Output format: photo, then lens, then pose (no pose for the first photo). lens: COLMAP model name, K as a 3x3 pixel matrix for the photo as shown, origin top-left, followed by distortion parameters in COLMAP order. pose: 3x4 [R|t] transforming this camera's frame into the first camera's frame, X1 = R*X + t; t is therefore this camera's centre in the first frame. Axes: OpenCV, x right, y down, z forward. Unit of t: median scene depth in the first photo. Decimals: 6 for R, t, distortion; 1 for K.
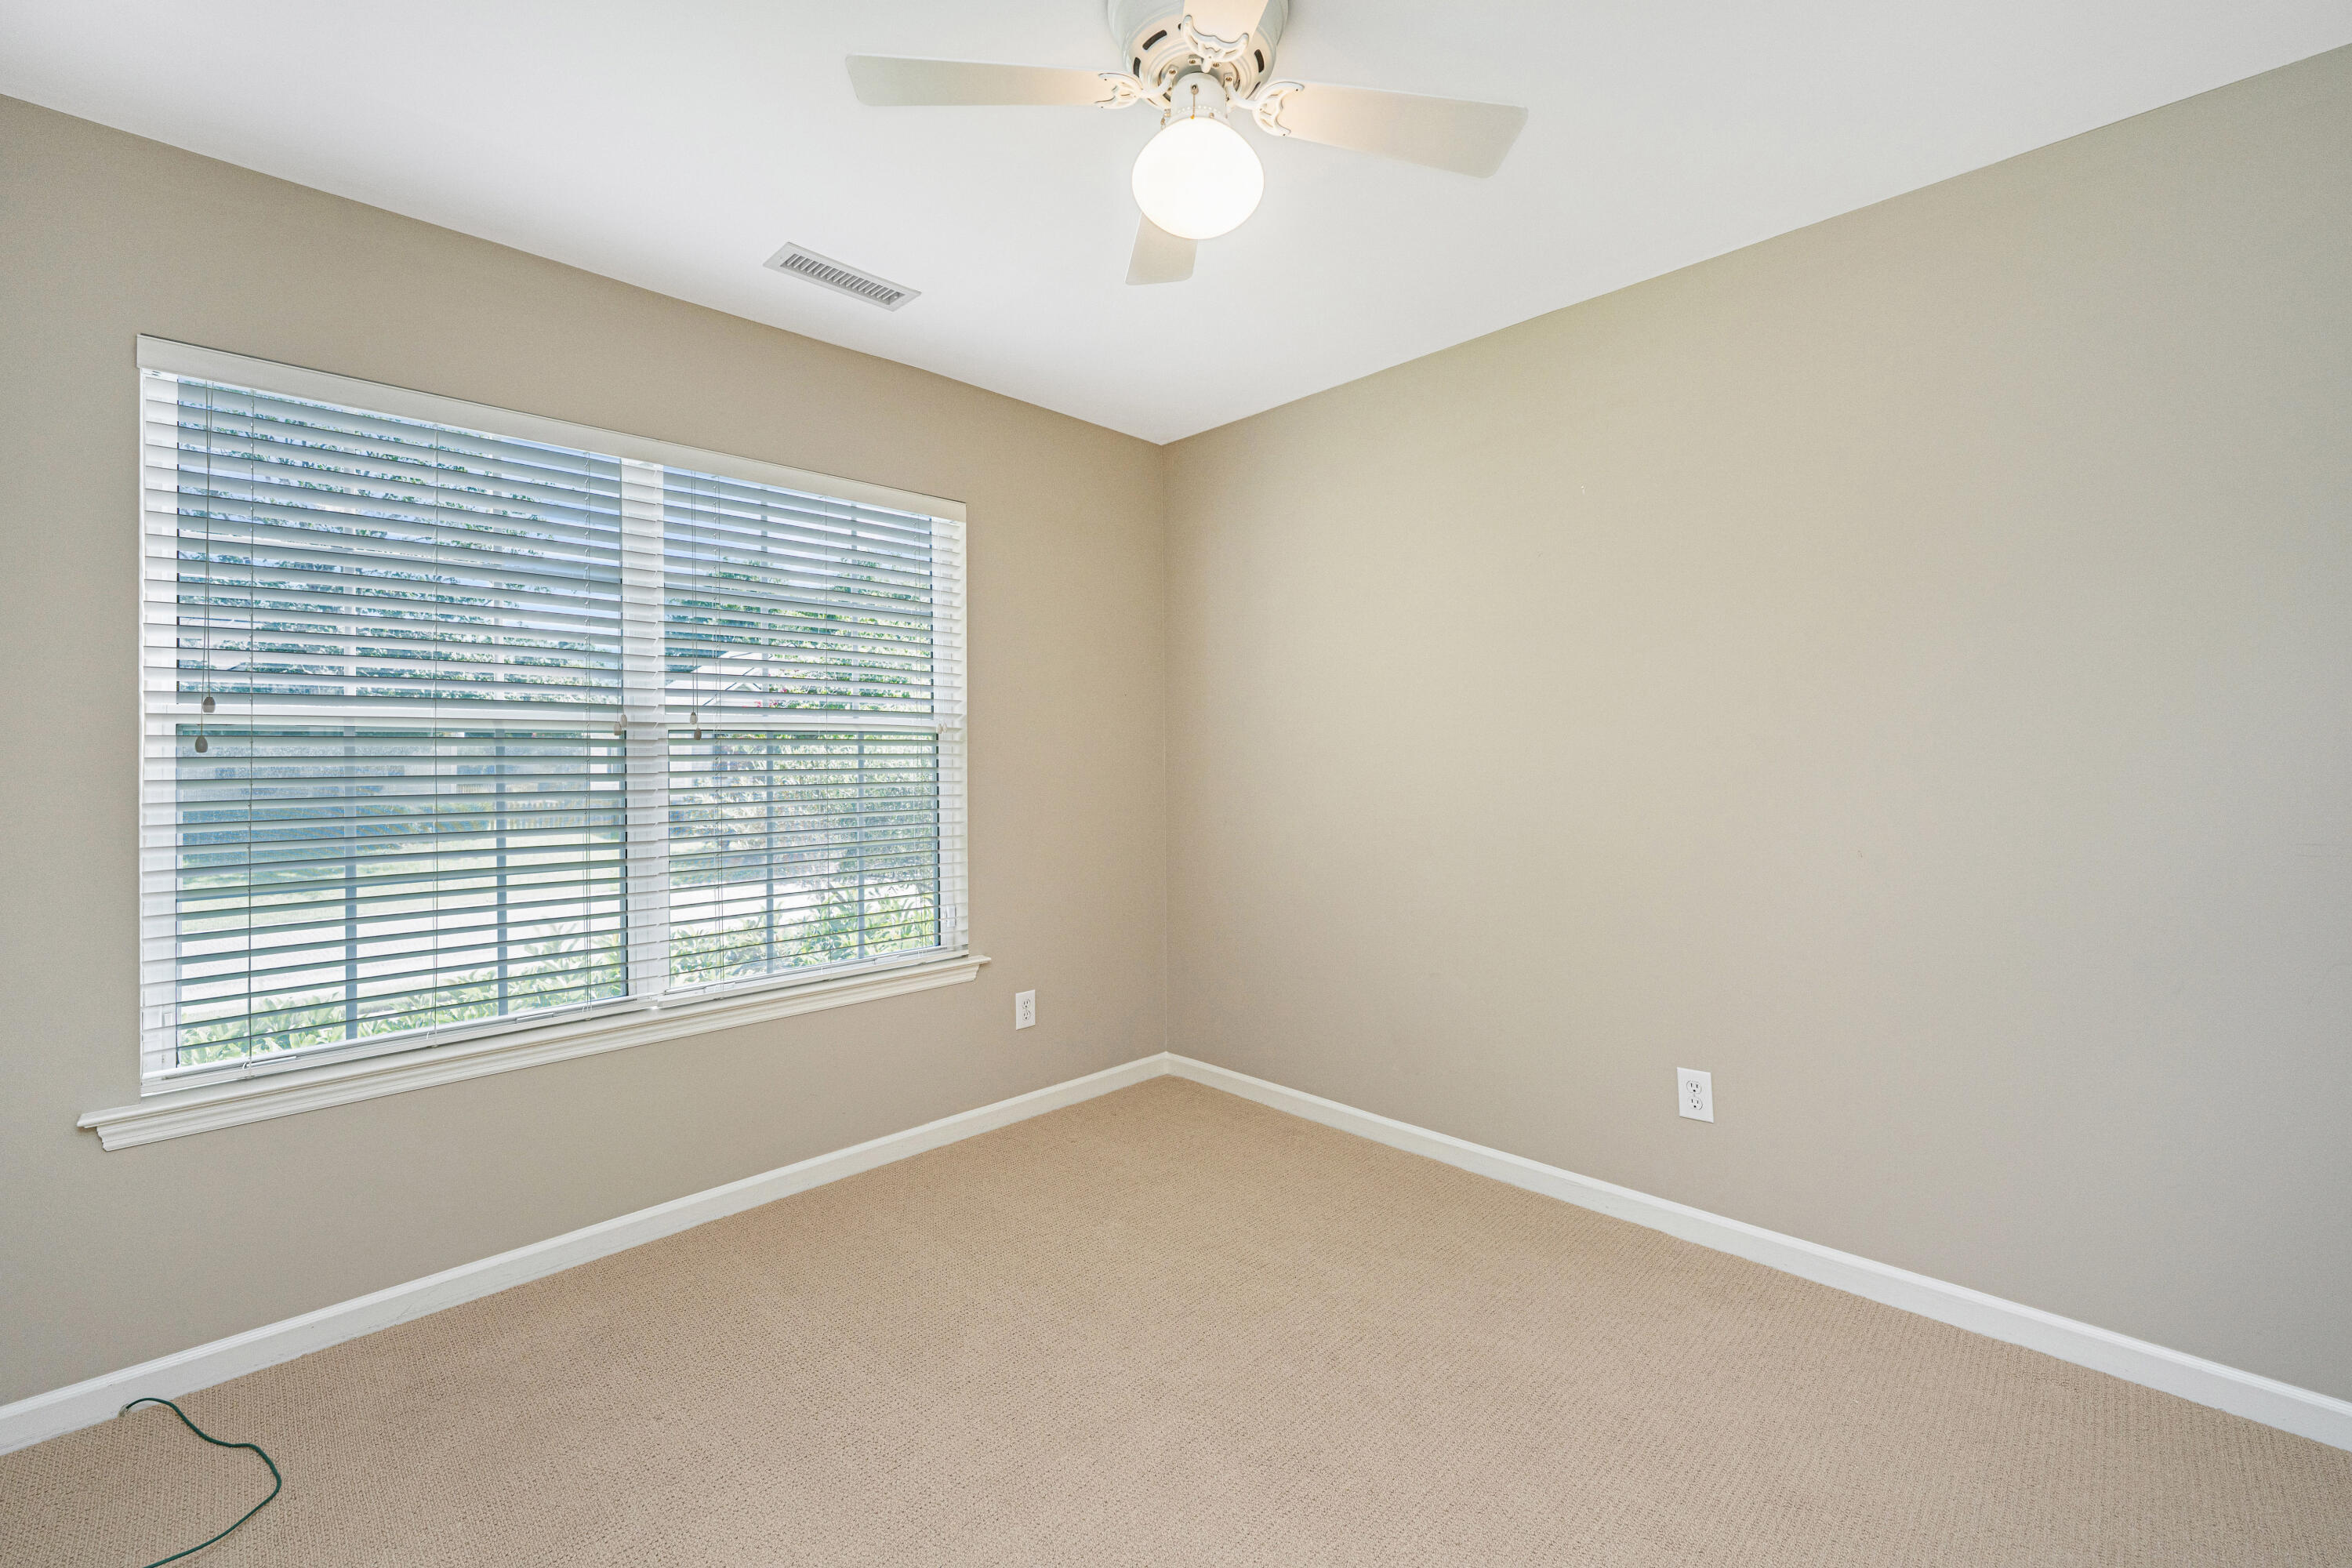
lens RADIAL K [[846.8, 0, 1175.1], [0, 846.8, 766.4], [0, 0, 1]] dist [-0.018580, 0.000013]
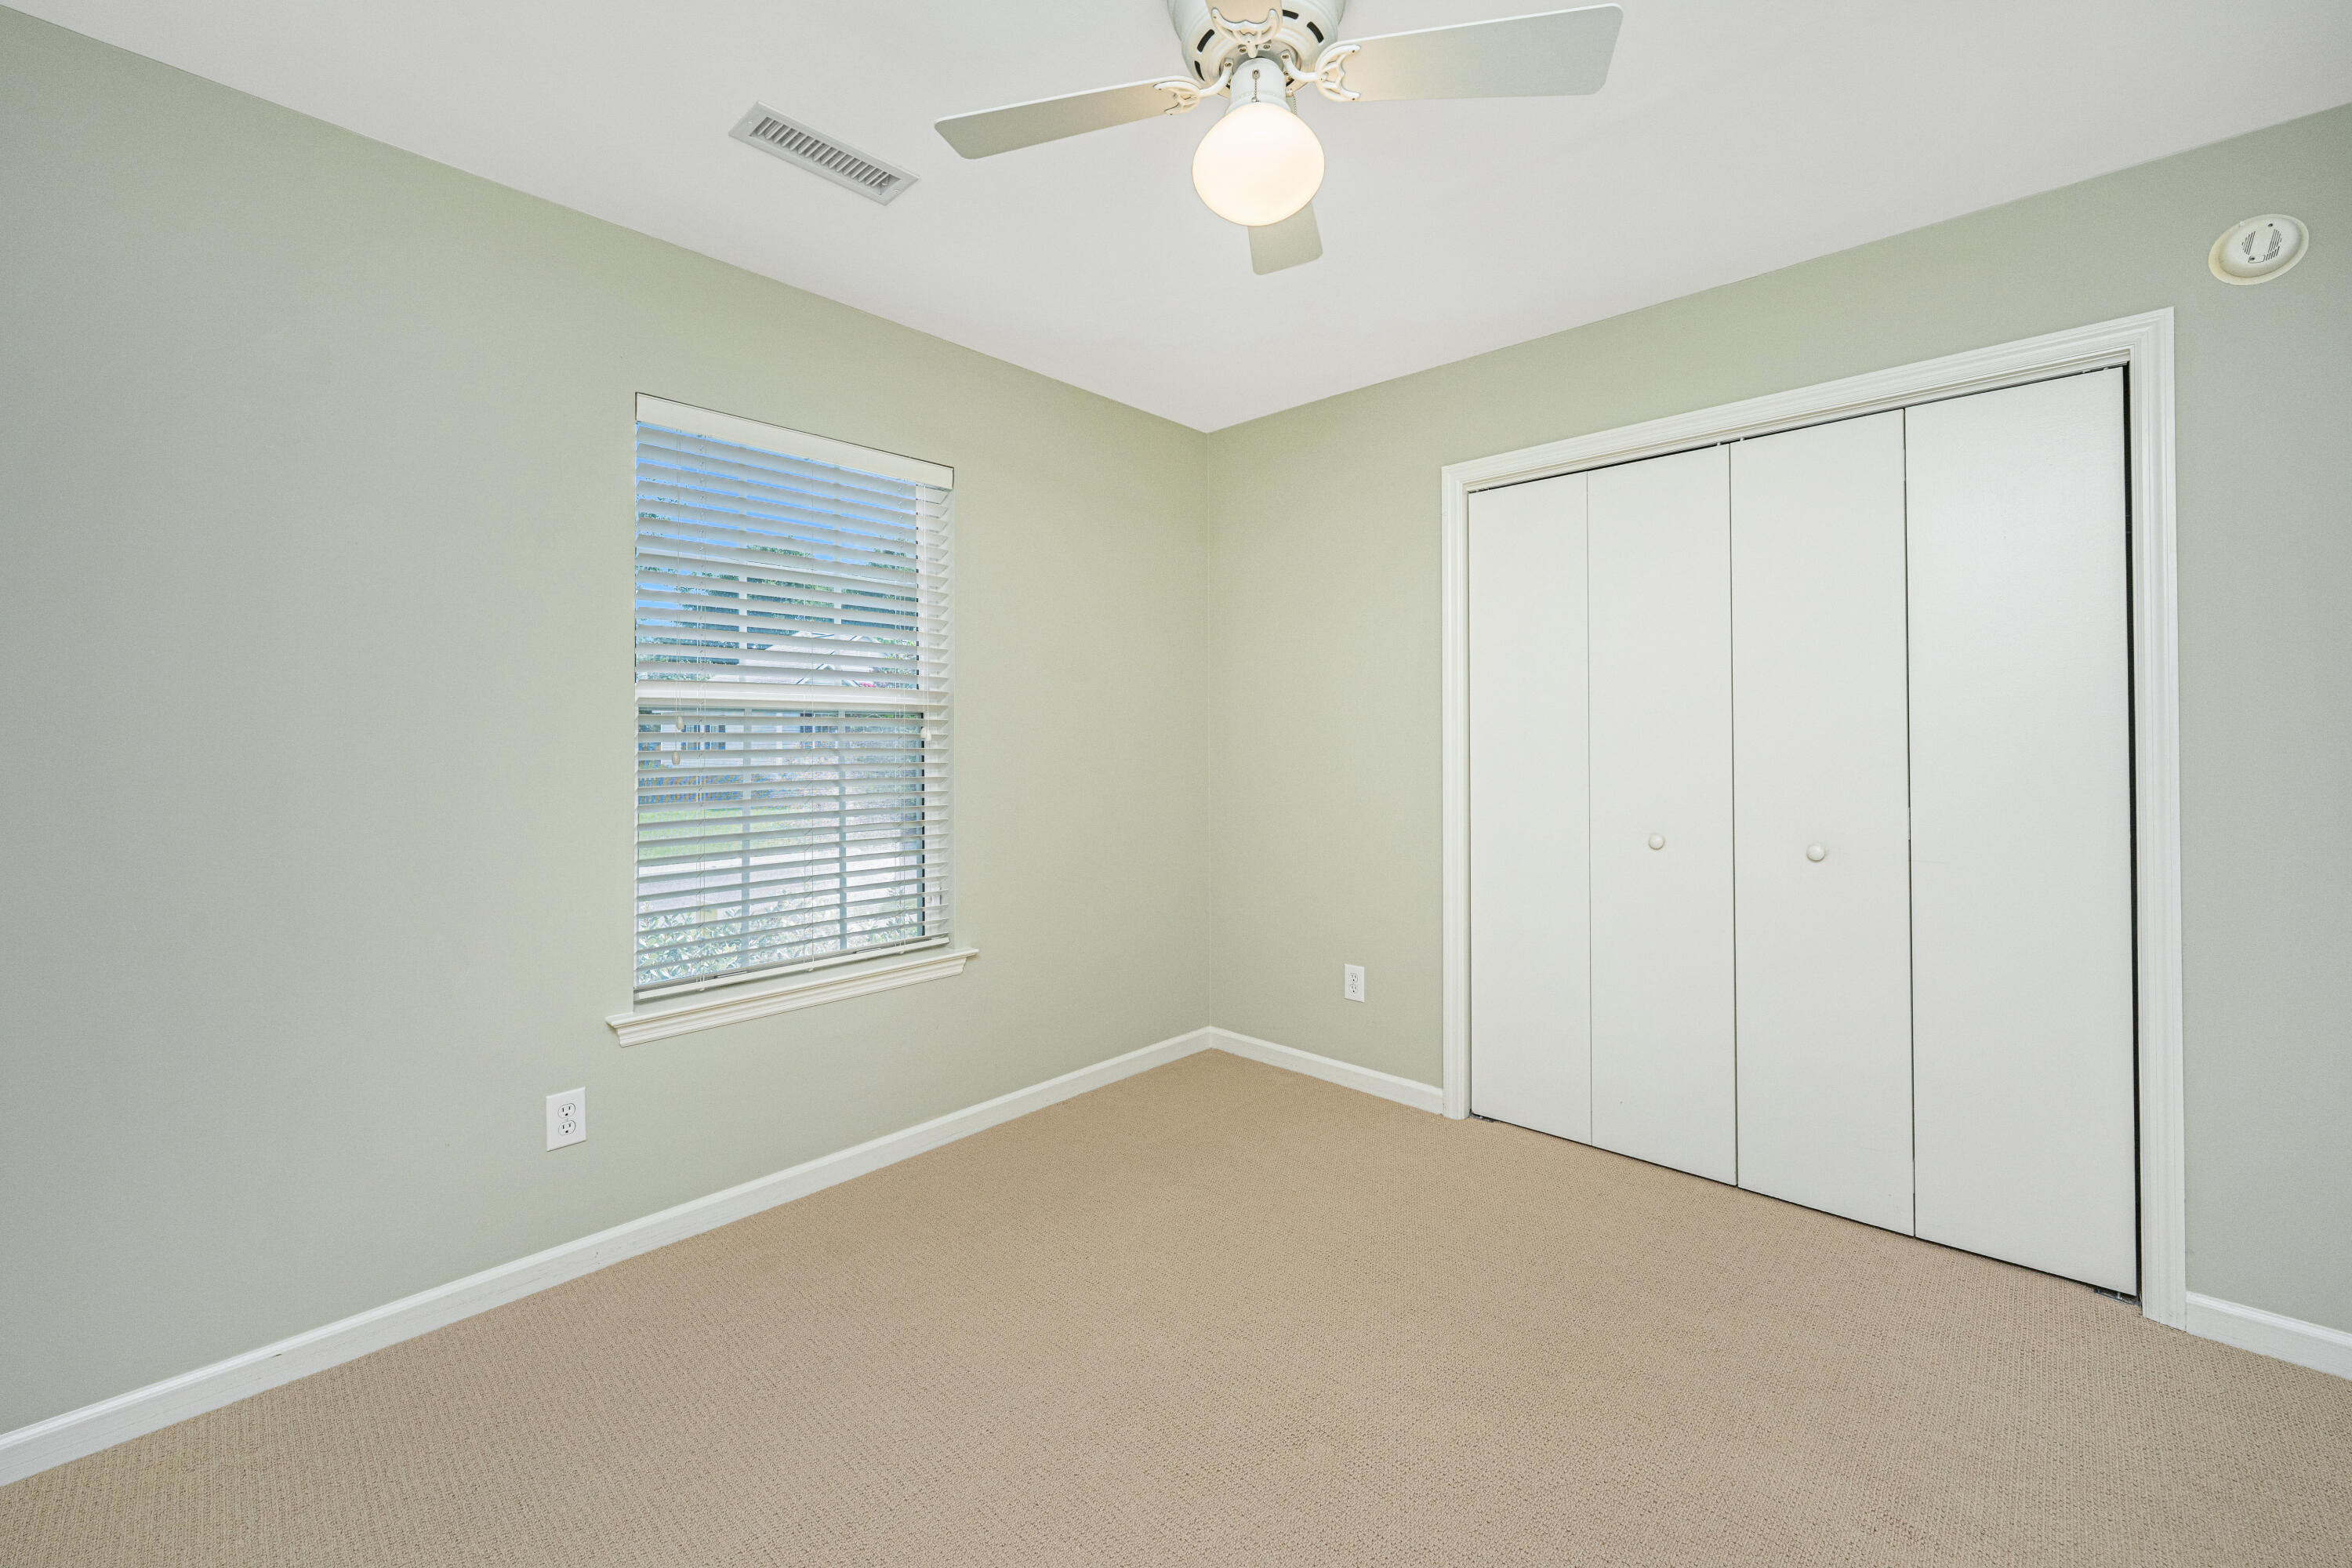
lens RADIAL K [[946.8, 0, 1186.2], [0, 946.8, 758.0], [0, 0, 1]] dist [-0.001449, -0.000239]
pose [[0.995451, 0.003556, 0.095210, -0.156254], [-0.004398, 0.999953, 0.008631, 0.003019], [-0.095175, -0.009010, 0.995420, -0.141017]]
